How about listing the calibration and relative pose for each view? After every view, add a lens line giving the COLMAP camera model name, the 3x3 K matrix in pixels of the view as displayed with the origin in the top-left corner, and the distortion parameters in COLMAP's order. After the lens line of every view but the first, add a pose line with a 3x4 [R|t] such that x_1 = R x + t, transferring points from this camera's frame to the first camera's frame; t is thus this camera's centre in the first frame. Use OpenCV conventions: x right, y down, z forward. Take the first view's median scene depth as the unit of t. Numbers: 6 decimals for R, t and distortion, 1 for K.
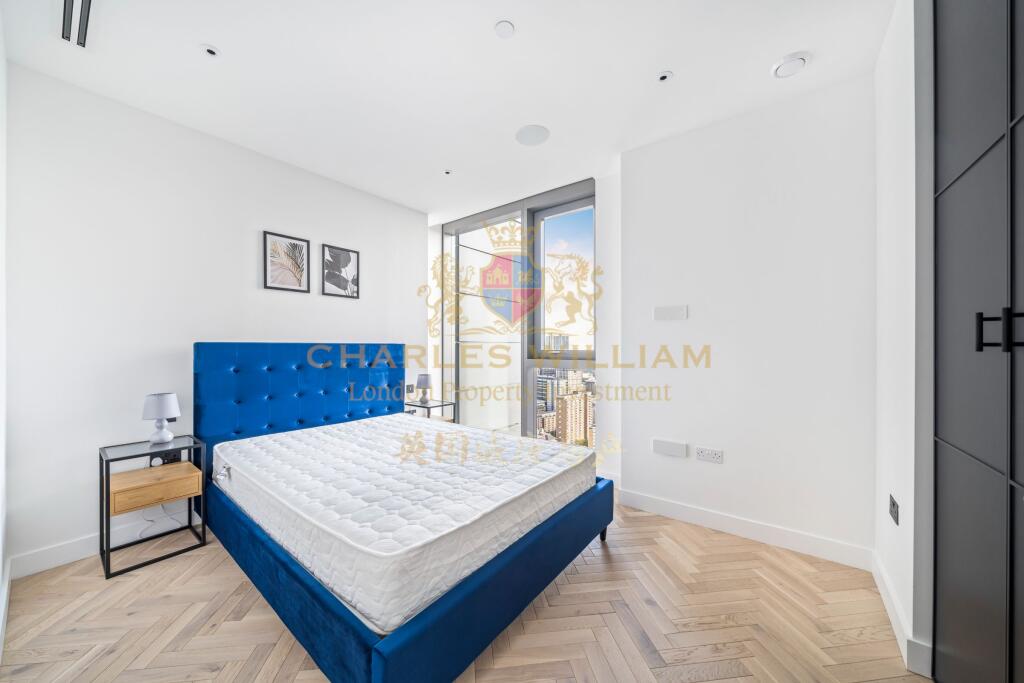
lens RADIAL K [[355.2, 0, 507.6], [0, 355.2, 342.5], [0, 0, 1]] dist [-0.001560, -0.000111]
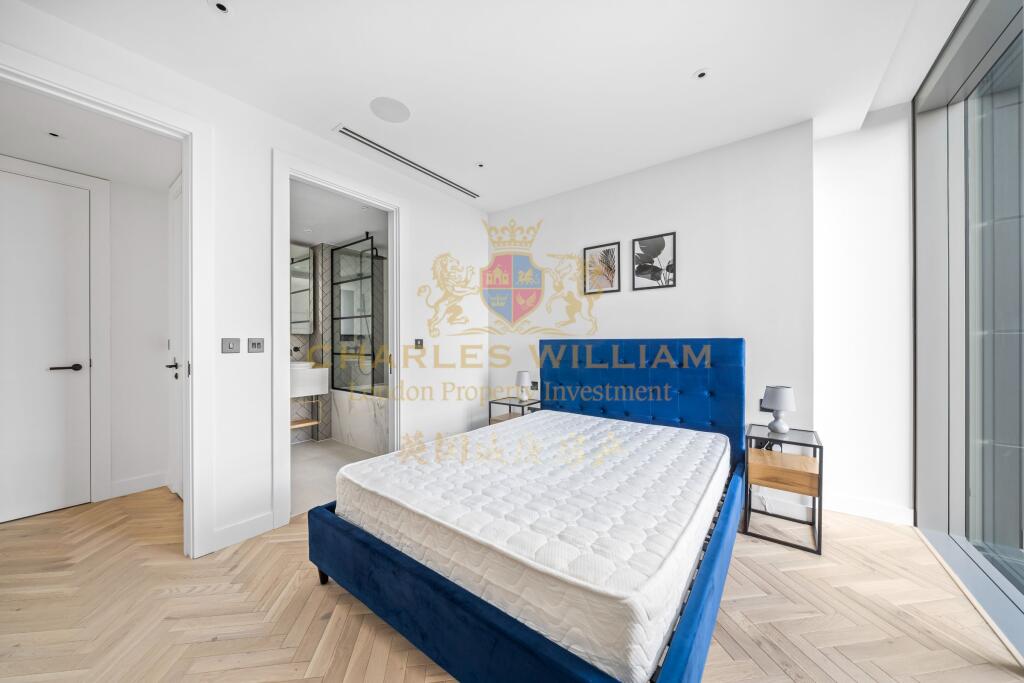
lens RADIAL K [[355.2, 0, 507.6], [0, 355.2, 342.5], [0, 0, 1]] dist [-0.001560, -0.000111]
pose [[0.015746, -0.002047, -0.999874, 0.469272], [0.009695, 0.999951, -0.001894, 0.010062], [0.999829, -0.009664, 0.015765, 0.626218]]
